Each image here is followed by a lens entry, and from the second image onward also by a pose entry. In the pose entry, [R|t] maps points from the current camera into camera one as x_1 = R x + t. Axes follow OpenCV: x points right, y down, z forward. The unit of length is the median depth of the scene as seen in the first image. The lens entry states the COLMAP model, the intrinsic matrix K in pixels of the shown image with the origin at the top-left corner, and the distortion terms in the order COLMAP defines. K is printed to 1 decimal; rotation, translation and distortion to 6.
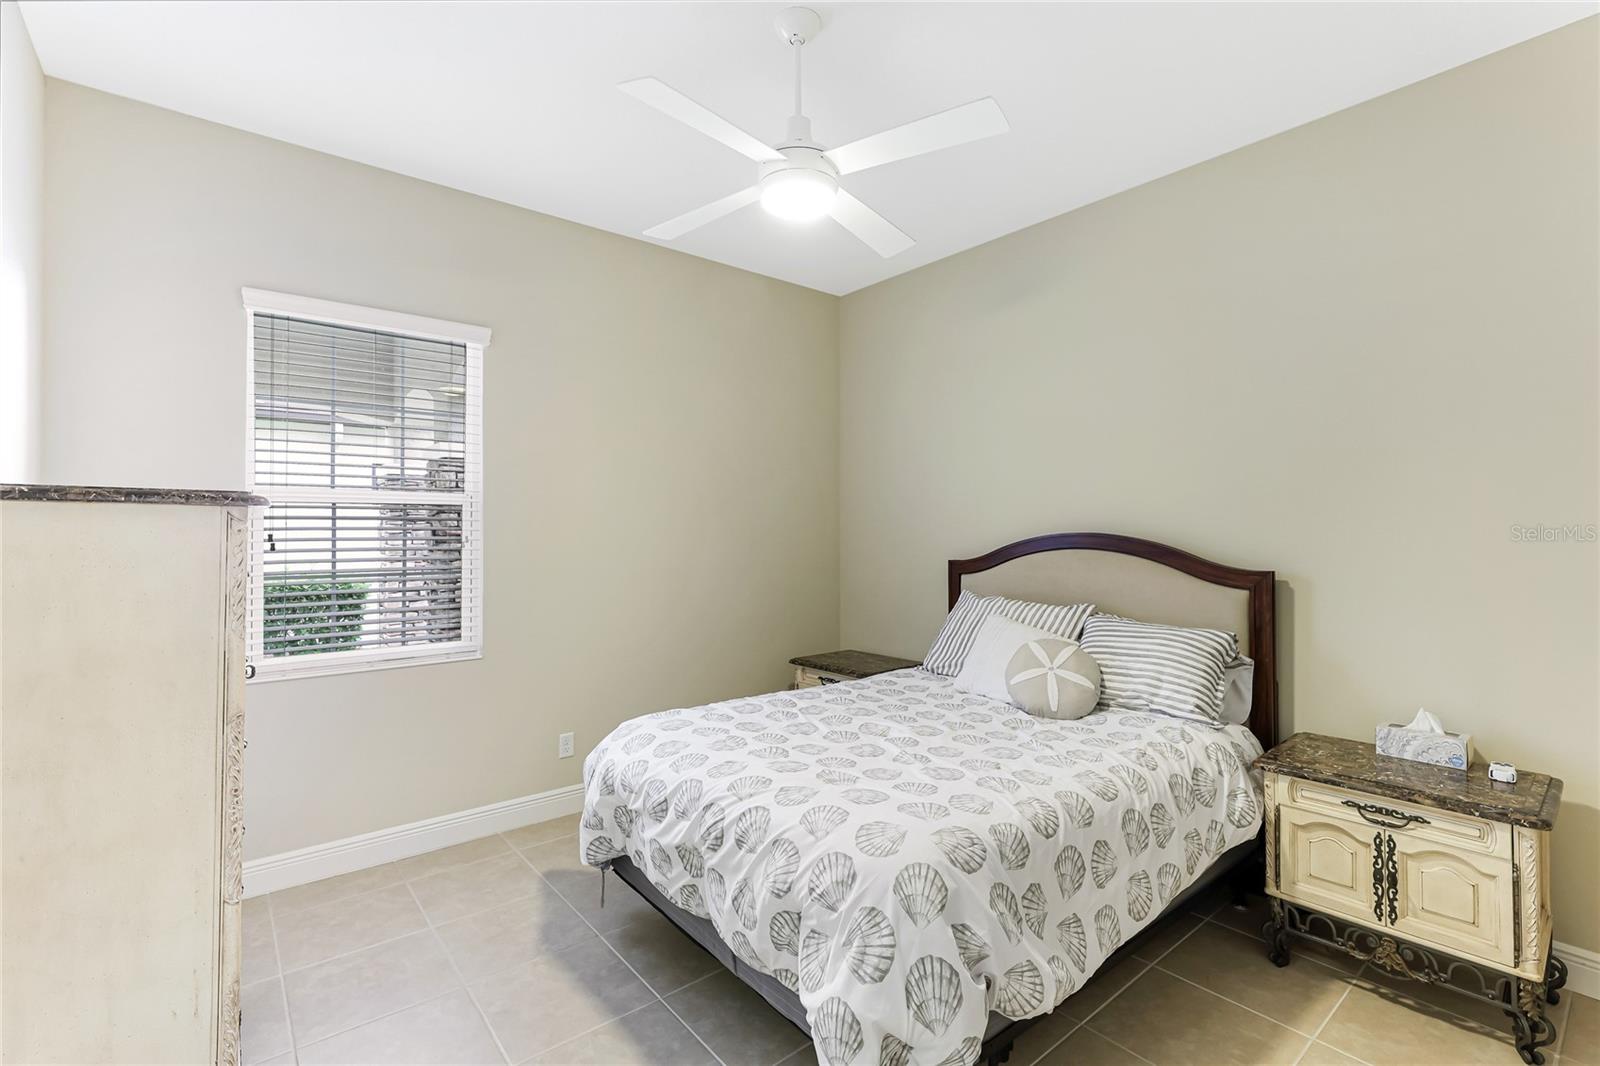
lens RADIAL K [[727.3, 0, 787.0], [0, 727.3, 531.6], [0, 0, 1]] dist [-0.001074, 0.001541]
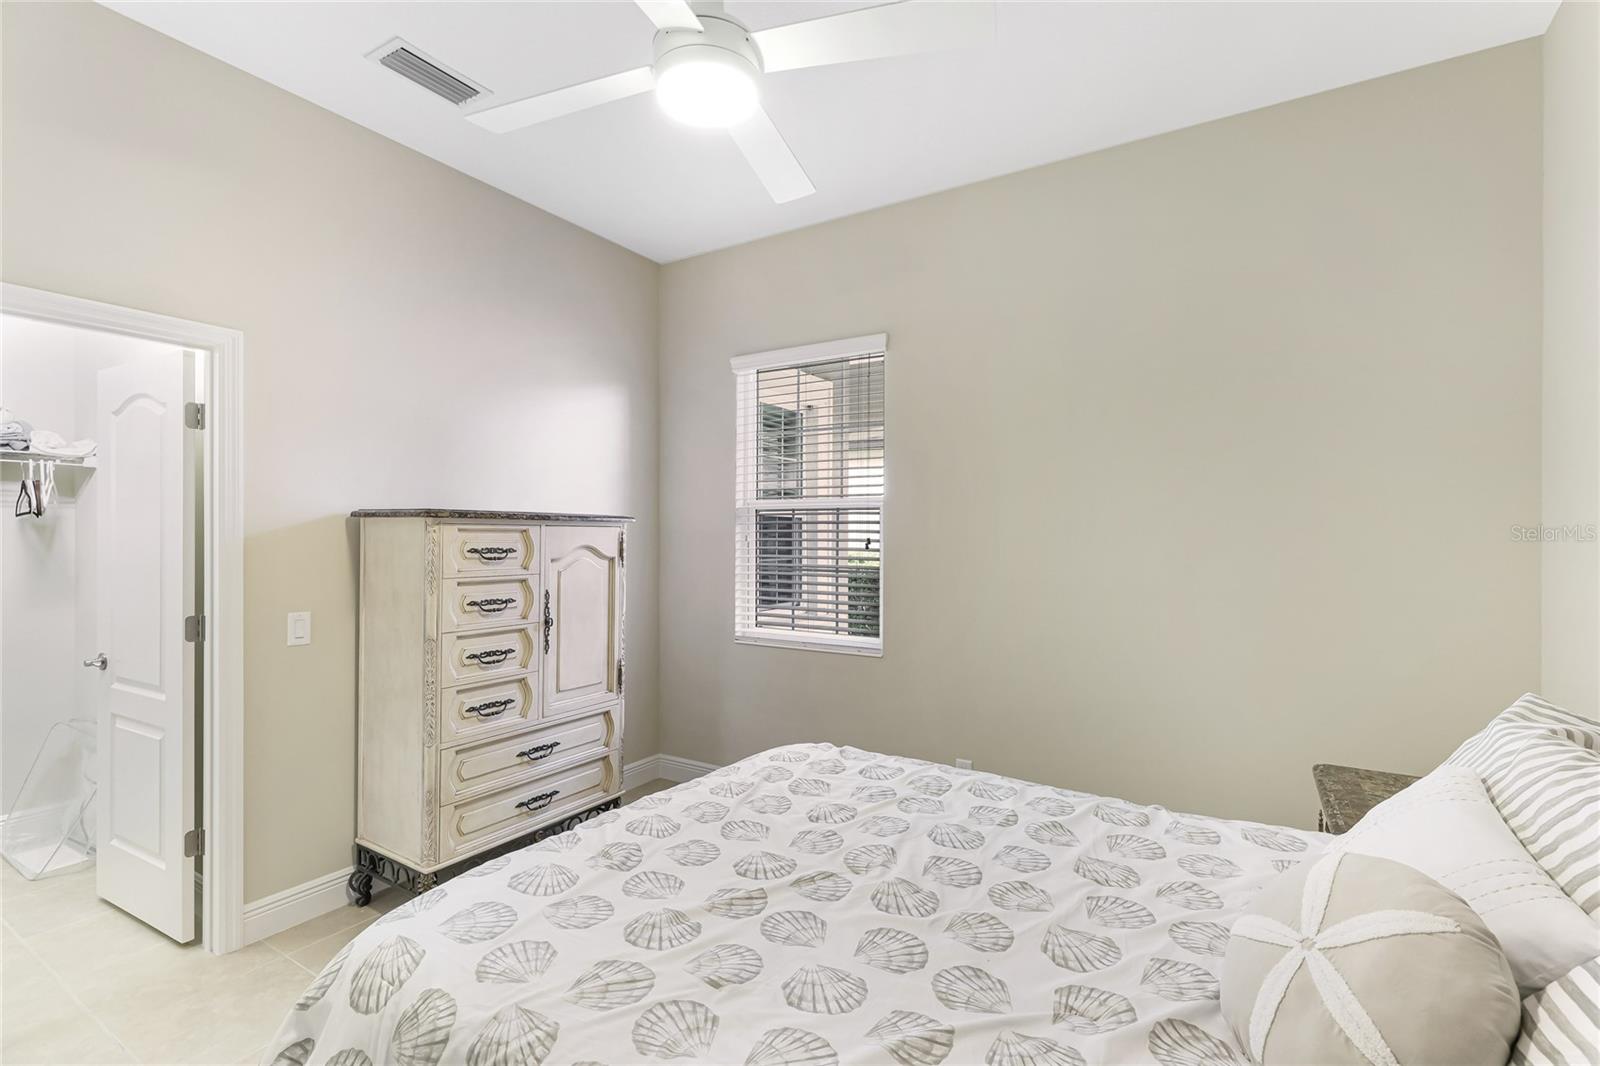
lens RADIAL K [[727.3, 0, 794.3], [0, 727.3, 535.7], [0, 0, 1]] dist [-0.001074, 0.001541]
pose [[0.317001, 0.001705, -0.948424, 0.563432], [-0.000802, 0.999999, 0.001530, 0.002403], [0.948425, 0.000275, 0.317002, 0.624810]]
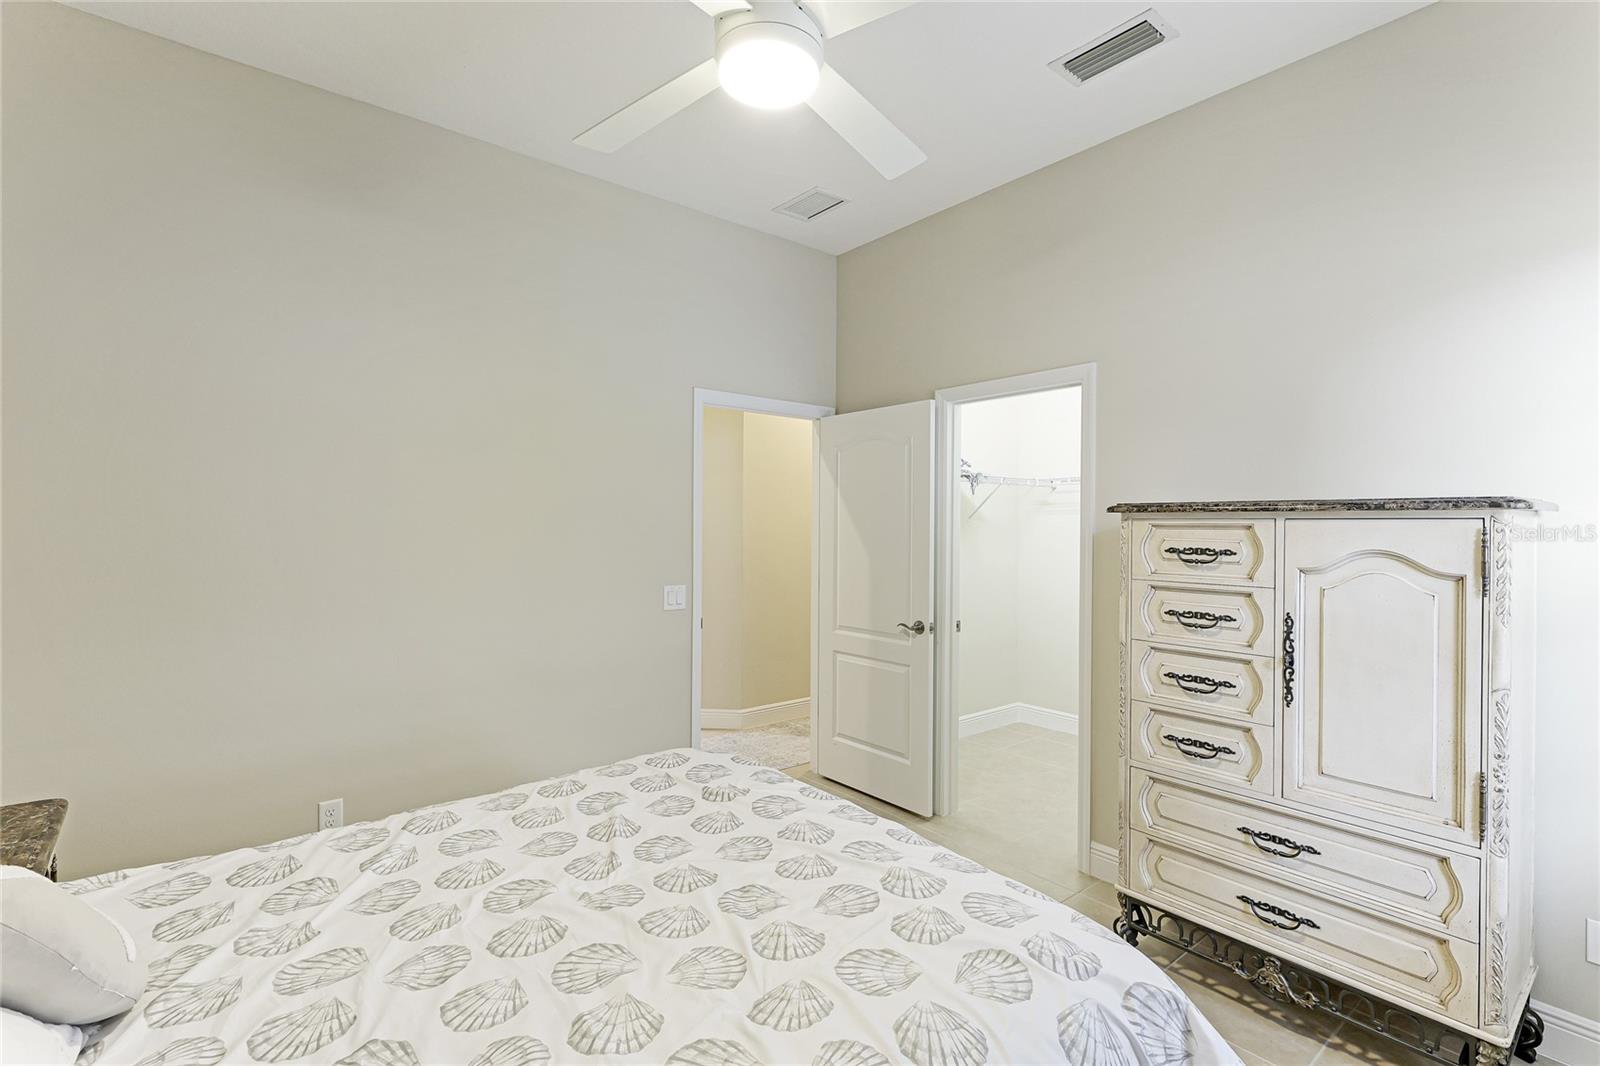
lens RADIAL K [[727.3, 0, 799.3], [0, 727.3, 526.9], [0, 0, 1]] dist [-0.001074, 0.001541]
pose [[-0.999970, -0.007690, 0.001041, -0.010552], [-0.007694, 0.999963, -0.003909, 0.003986], [-0.001011, -0.003917, -0.999992, 1.276294]]
